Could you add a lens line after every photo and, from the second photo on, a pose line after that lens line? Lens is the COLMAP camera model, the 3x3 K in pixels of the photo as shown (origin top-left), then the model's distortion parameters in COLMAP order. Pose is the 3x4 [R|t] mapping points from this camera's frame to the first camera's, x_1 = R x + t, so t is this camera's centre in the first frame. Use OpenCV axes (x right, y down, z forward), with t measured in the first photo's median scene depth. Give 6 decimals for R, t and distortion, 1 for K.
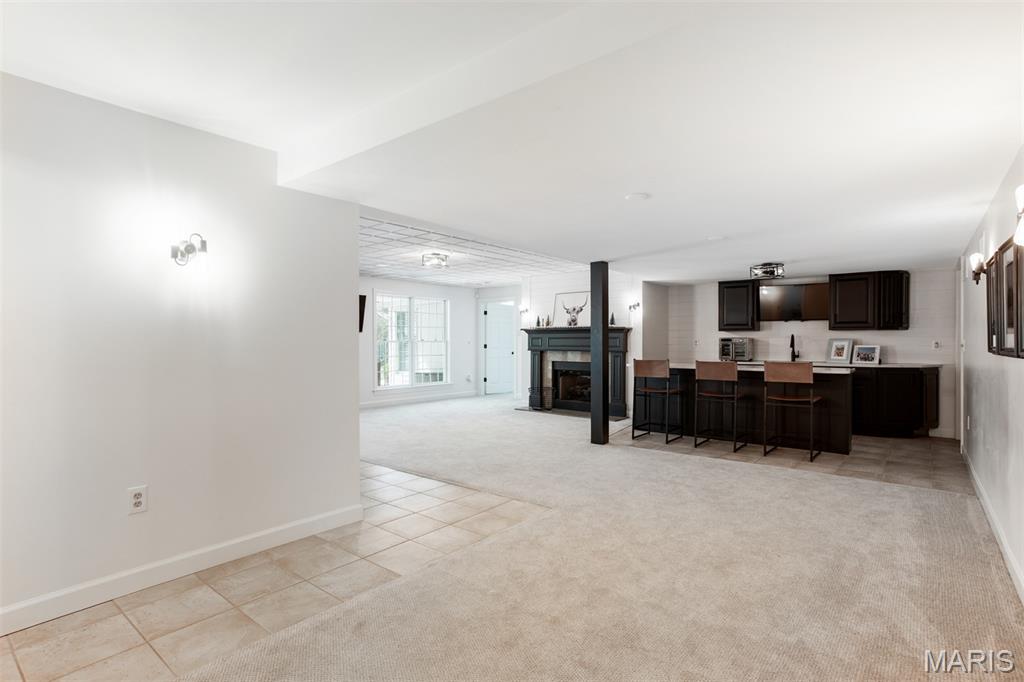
lens RADIAL K [[514.8, 0, 498.0], [0, 514.8, 337.0], [0, 0, 1]] dist [-0.057625, 0.051581]
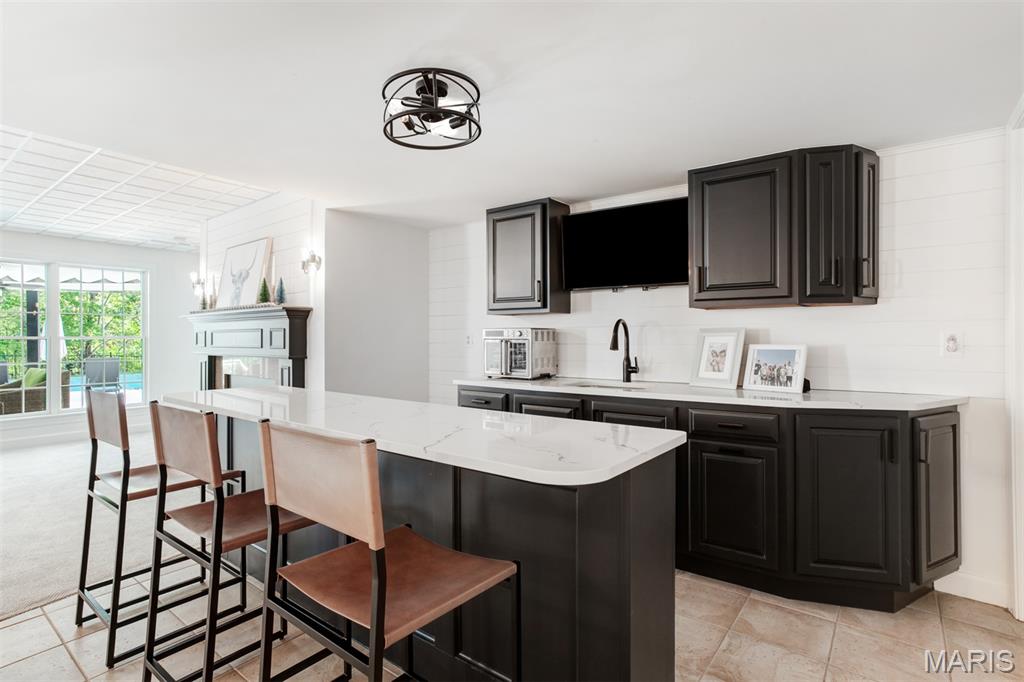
lens RADIAL K [[507.4, 0, 504.5], [0, 507.4, 324.8], [0, 0, 1]] dist [0.001765, 0.000592]
pose [[0.999198, 0.001317, 0.040029, 0.378917], [-0.000389, 0.999731, -0.023196, 0.007602], [-0.040049, 0.023162, 0.998929, 0.464212]]
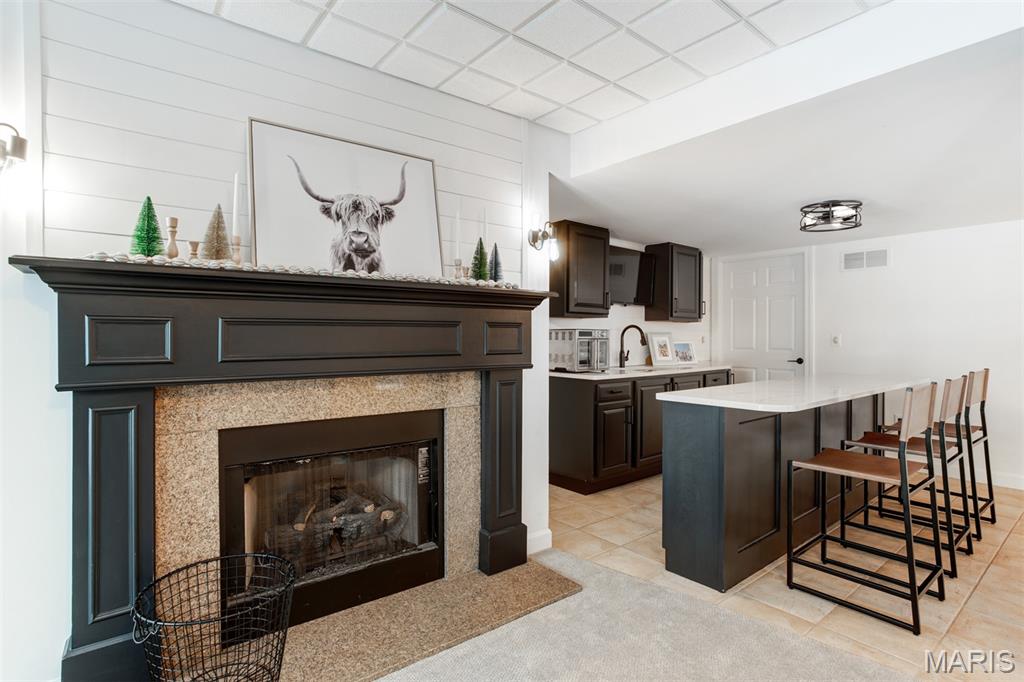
lens RADIAL K [[514.8, 0, 498.0], [0, 514.8, 337.0], [0, 0, 1]] dist [-0.057625, 0.051581]
pose [[0.198870, 0.000353, 0.980026, -0.075879], [-0.000710, 1.000000, -0.000216, 0.008582], [-0.980026, -0.000653, 0.198870, 0.853307]]
